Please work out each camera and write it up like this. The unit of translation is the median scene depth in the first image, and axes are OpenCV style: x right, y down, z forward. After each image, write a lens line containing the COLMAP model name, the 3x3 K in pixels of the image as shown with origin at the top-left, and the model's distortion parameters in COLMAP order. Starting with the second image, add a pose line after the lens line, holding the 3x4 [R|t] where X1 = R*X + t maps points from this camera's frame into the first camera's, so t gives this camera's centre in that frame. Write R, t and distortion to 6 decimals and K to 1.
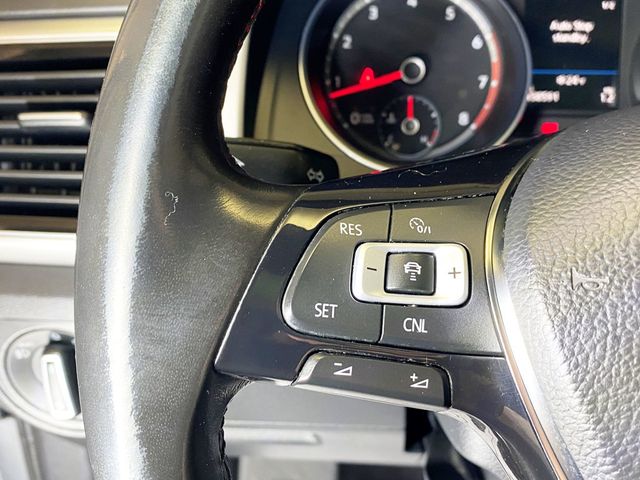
lens RADIAL K [[636.3, 0, 319.4], [0, 636.3, 237.7], [0, 0, 1]] dist [0.013797, 0.000000]
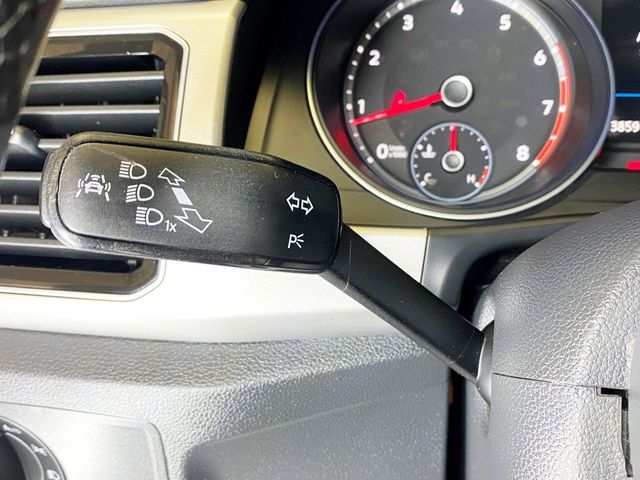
lens RADIAL K [[636.3, 0, 319.9], [0, 636.3, 241.9], [0, 0, 1]] dist [0.013797, 0.000000]
pose [[0.994624, 0.023785, -0.100783, 0.061593], [-0.034491, 0.993783, -0.105860, 0.012677], [0.097638, 0.108767, 0.989261, 0.218347]]
